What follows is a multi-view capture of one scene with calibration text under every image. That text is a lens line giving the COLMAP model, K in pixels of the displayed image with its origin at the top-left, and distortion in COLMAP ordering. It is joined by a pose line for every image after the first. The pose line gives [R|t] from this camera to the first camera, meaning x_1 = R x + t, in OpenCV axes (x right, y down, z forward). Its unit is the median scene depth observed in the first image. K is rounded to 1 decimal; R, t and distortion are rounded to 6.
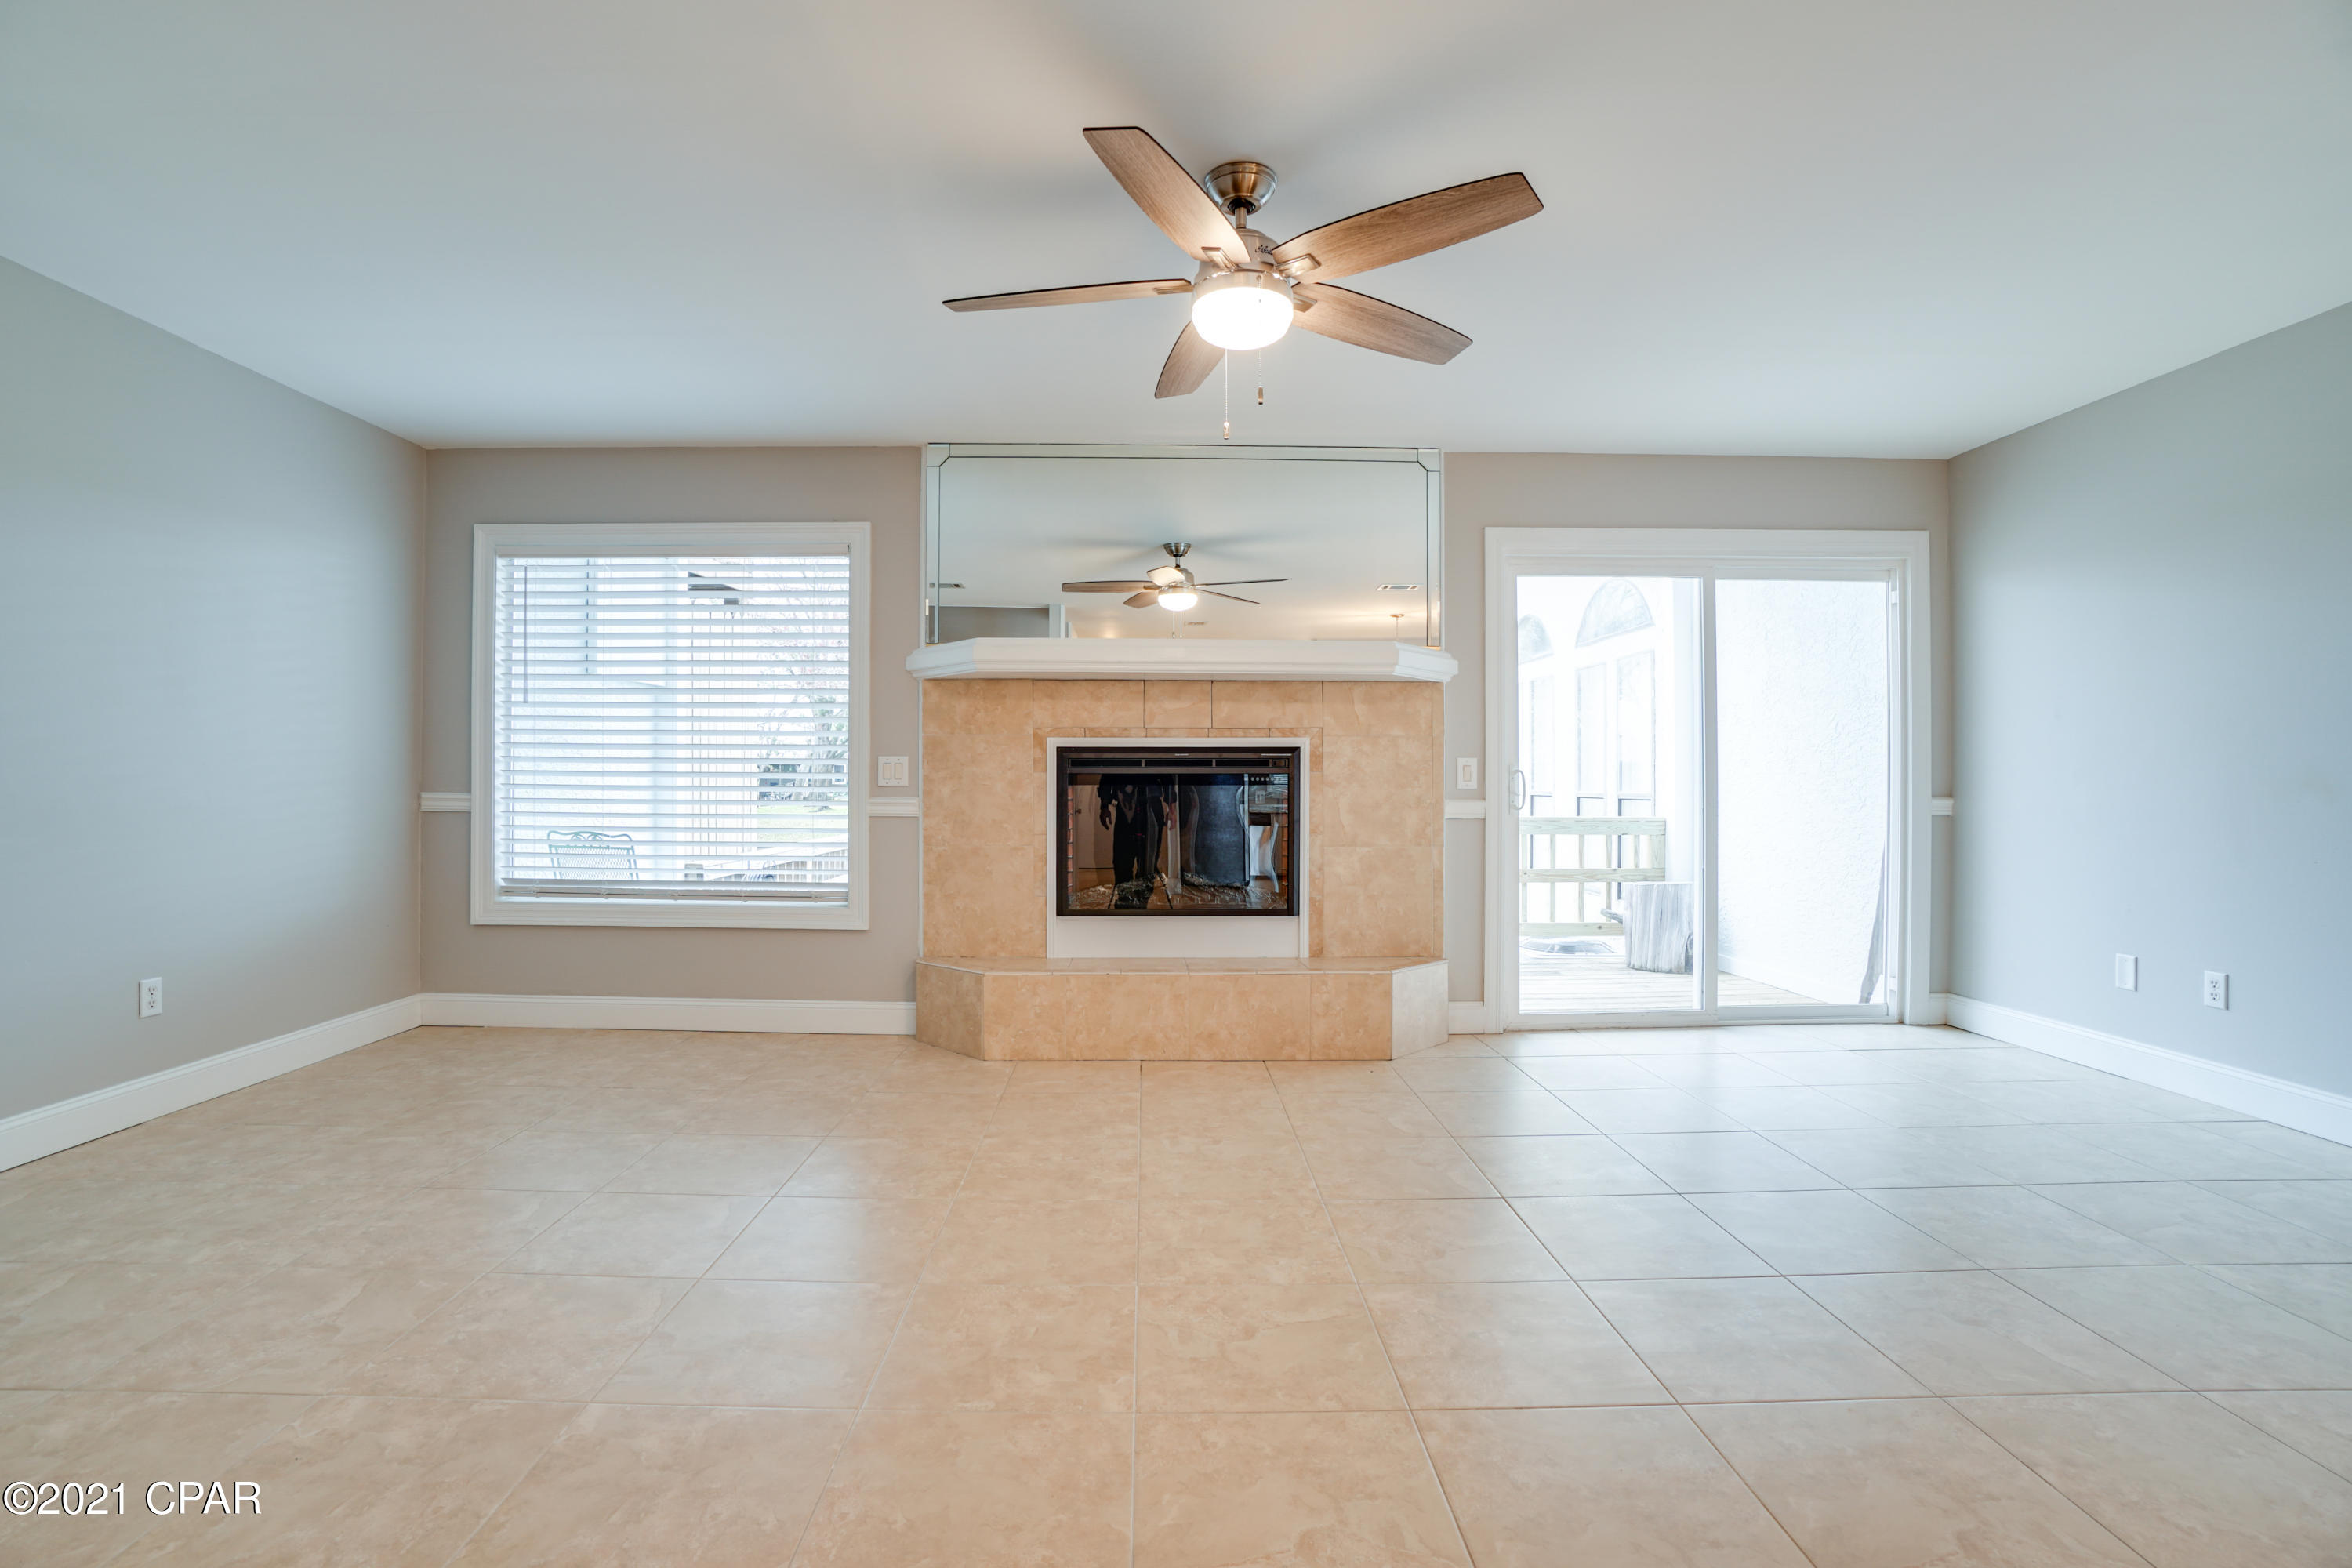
lens RADIAL K [[1065.4, 0, 1146.6], [0, 1065.4, 774.9], [0, 0, 1]] dist [-0.064041, 0.016588]
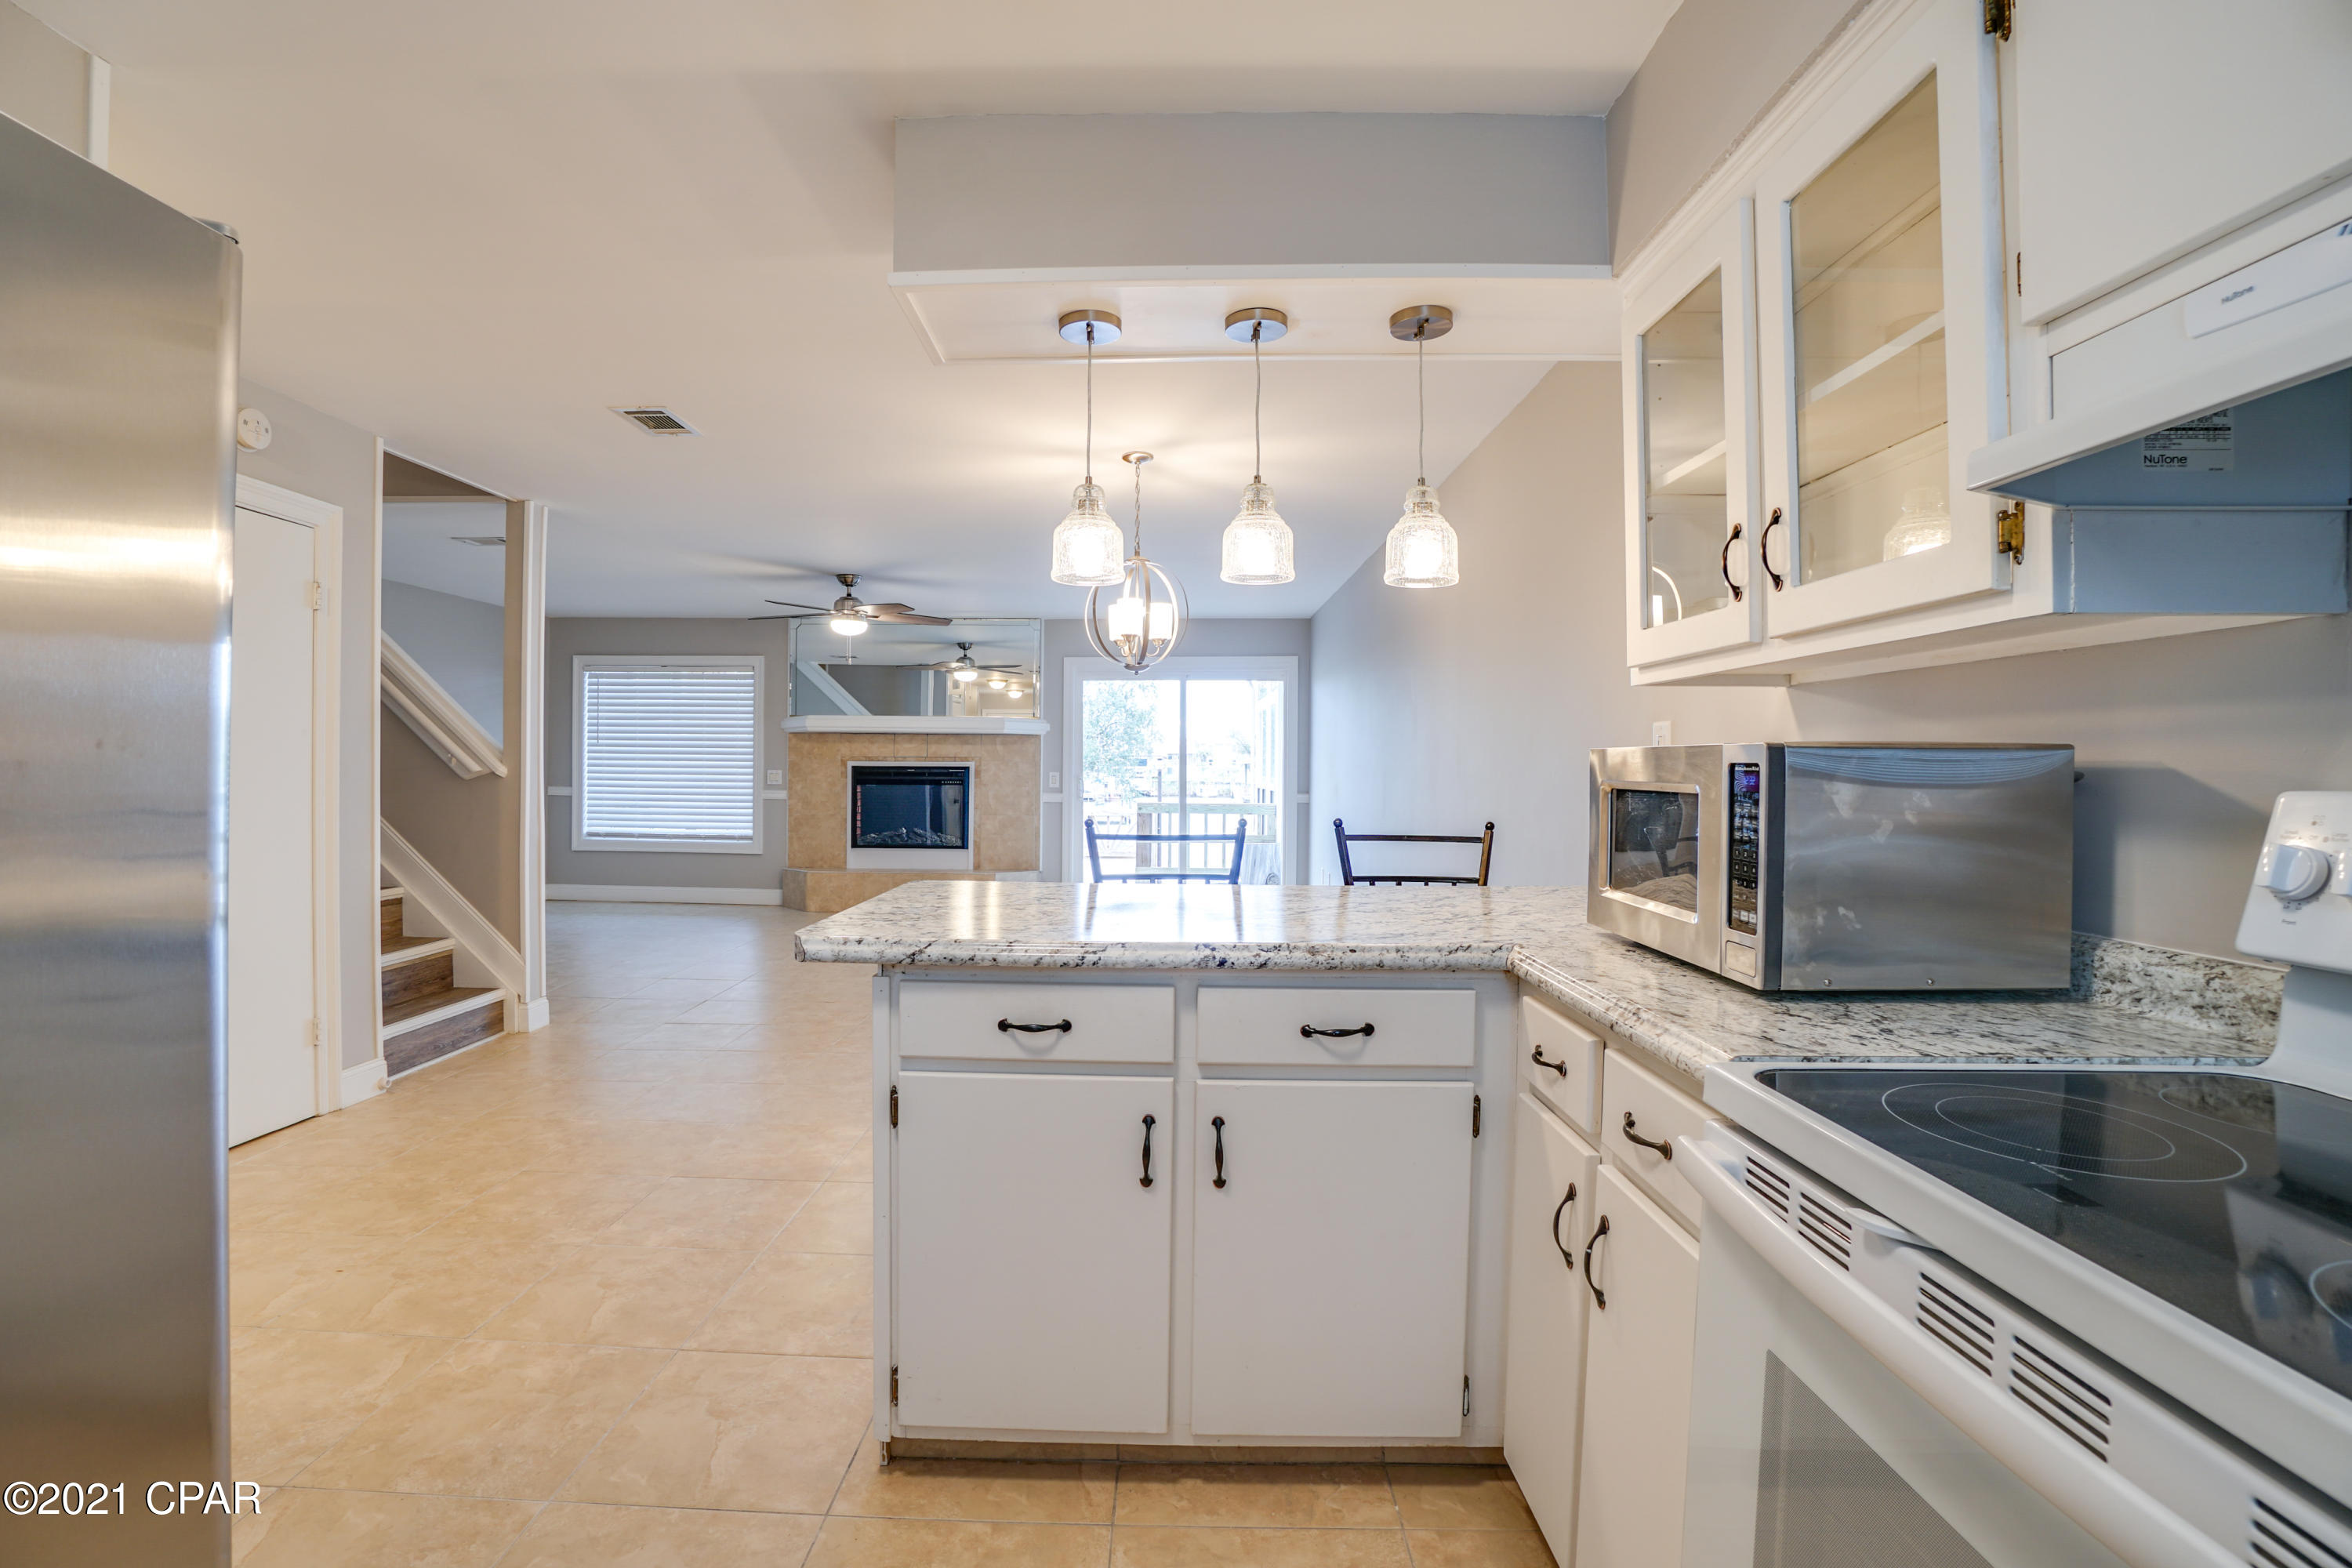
lens RADIAL K [[1065.4, 0, 1138.5], [0, 1065.4, 763.2], [0, 0, 1]] dist [-0.064041, 0.016588]
pose [[0.999439, 0.003736, -0.033281, 0.536583], [-0.003682, 0.999992, 0.001673, -0.037161], [0.033287, -0.001549, 0.999445, -1.028302]]
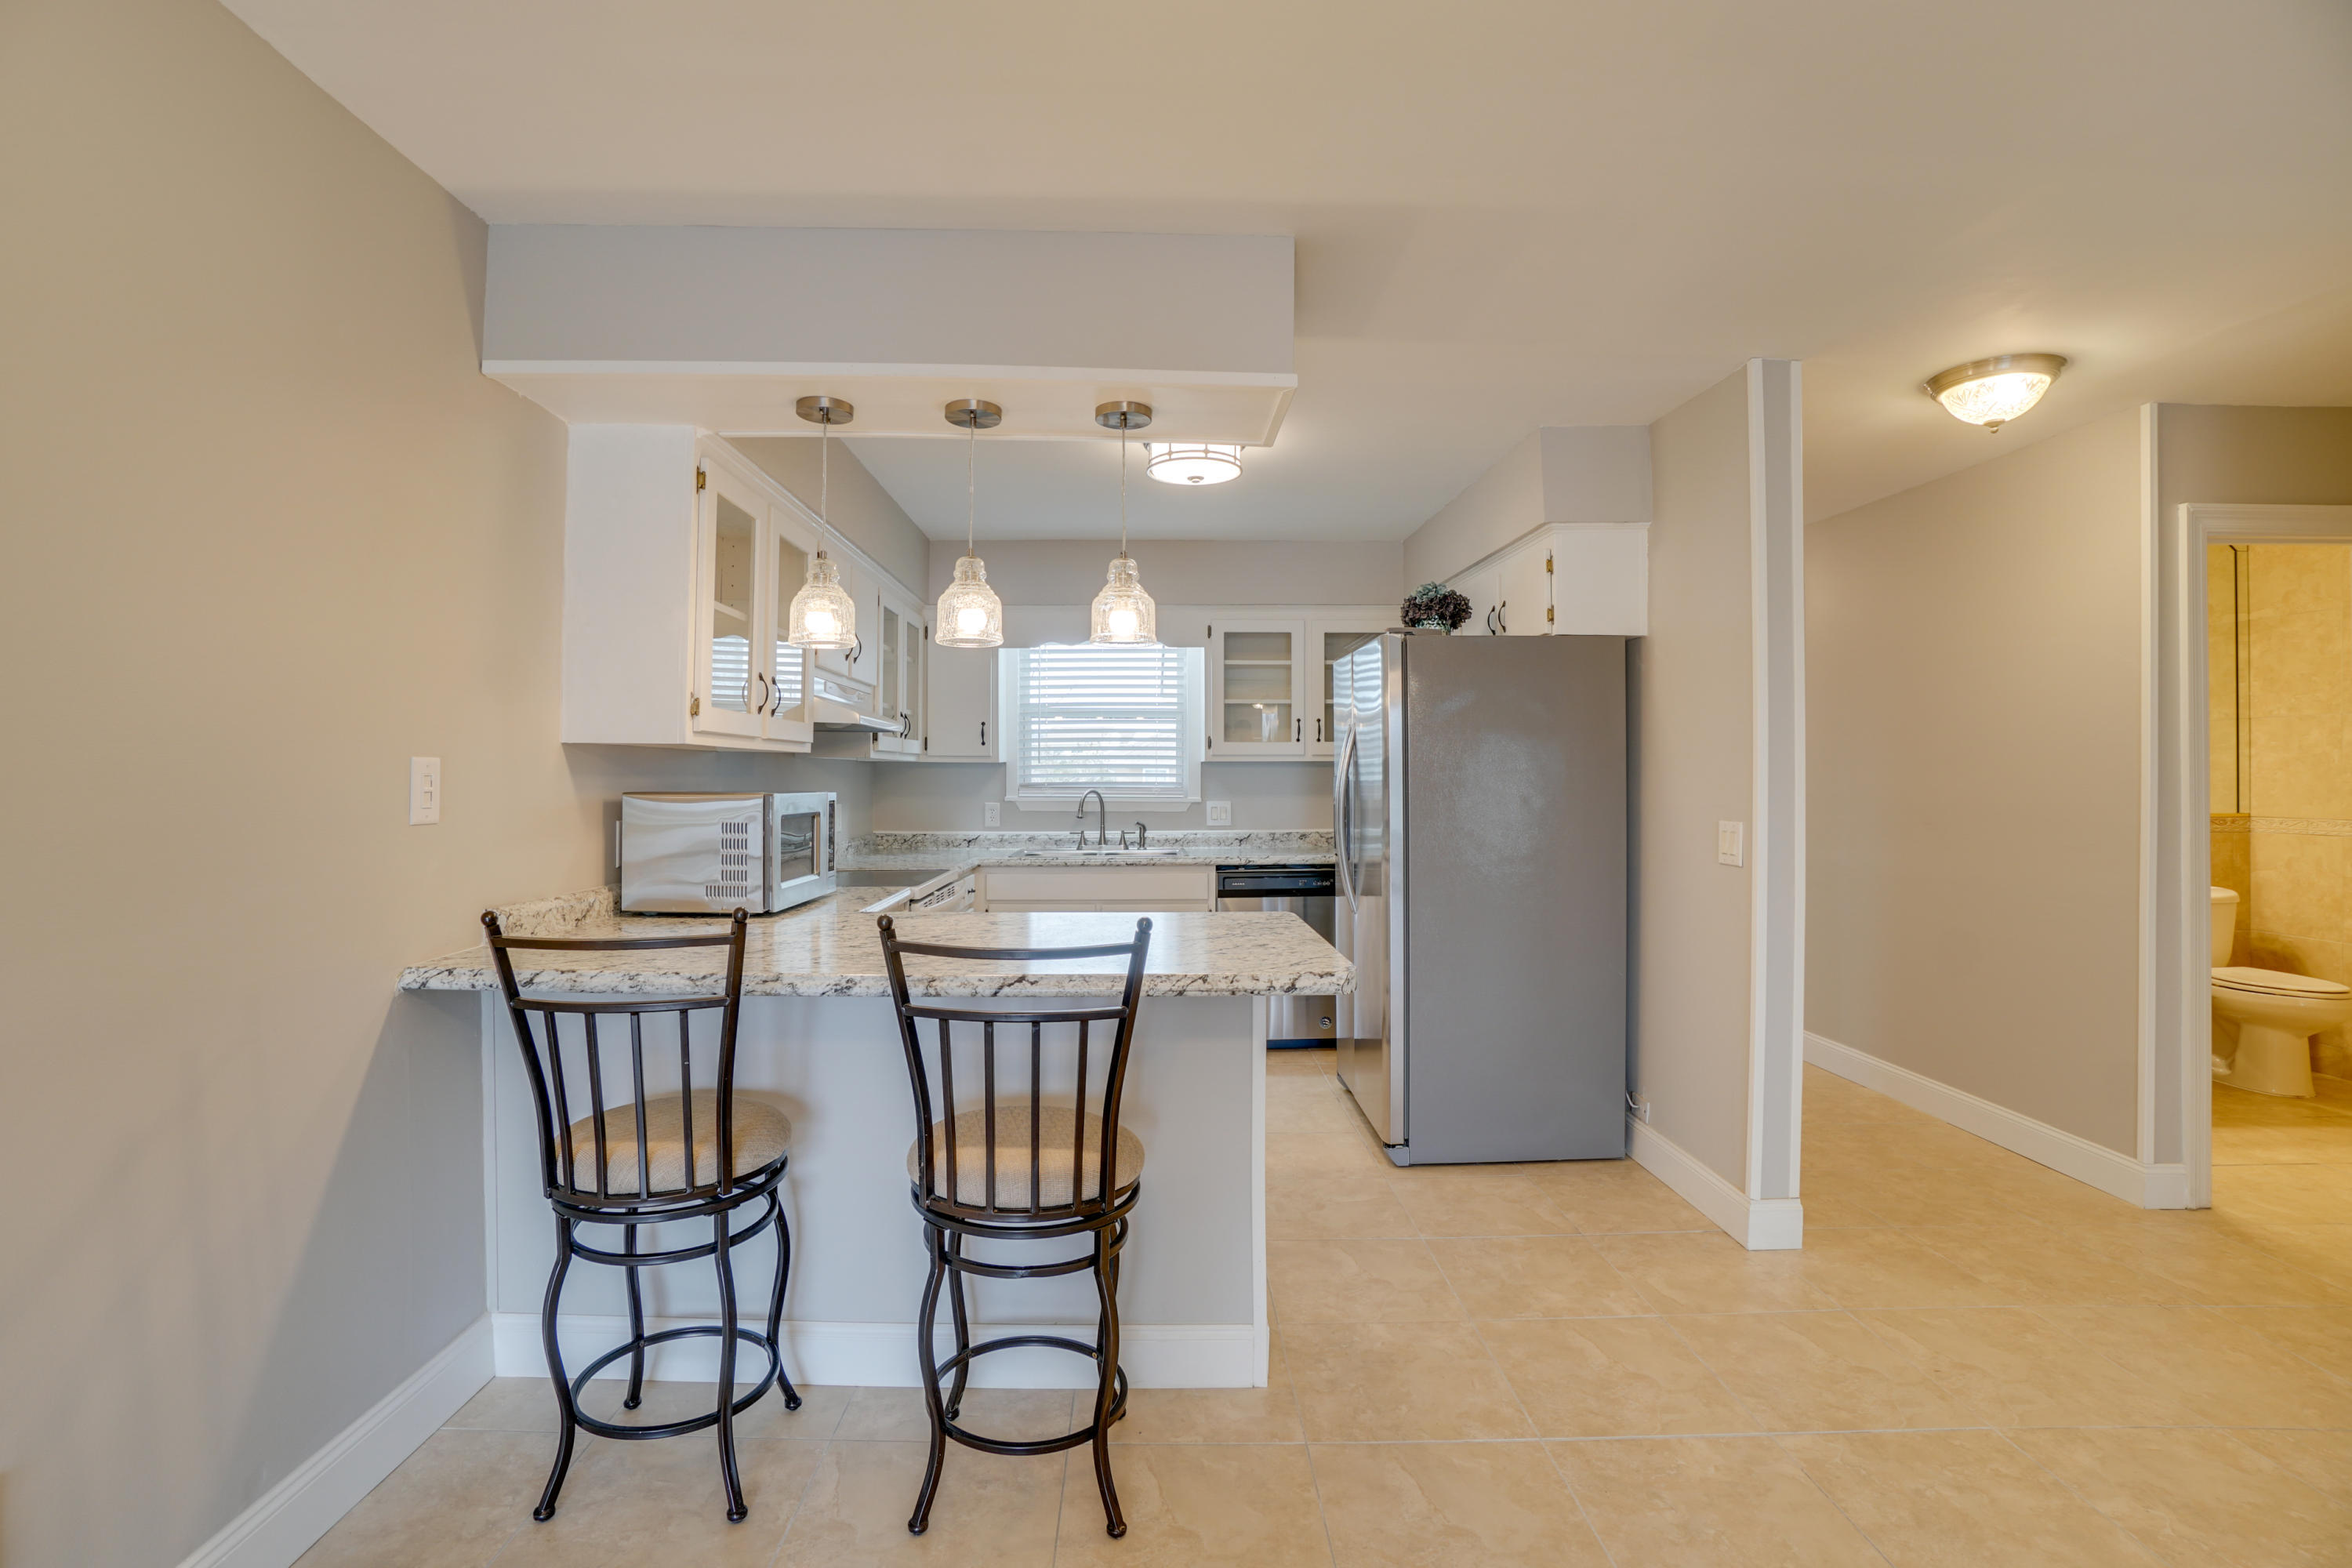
lens RADIAL K [[1065.4, 0, 1157.1], [0, 1065.4, 783.9], [0, 0, 1]] dist [-0.064041, 0.016588]
pose [[-0.999957, -0.005127, -0.007665, 0.482048], [-0.005115, 0.999986, -0.001642, -0.050314], [0.007673, -0.001603, -0.999969, 0.023068]]
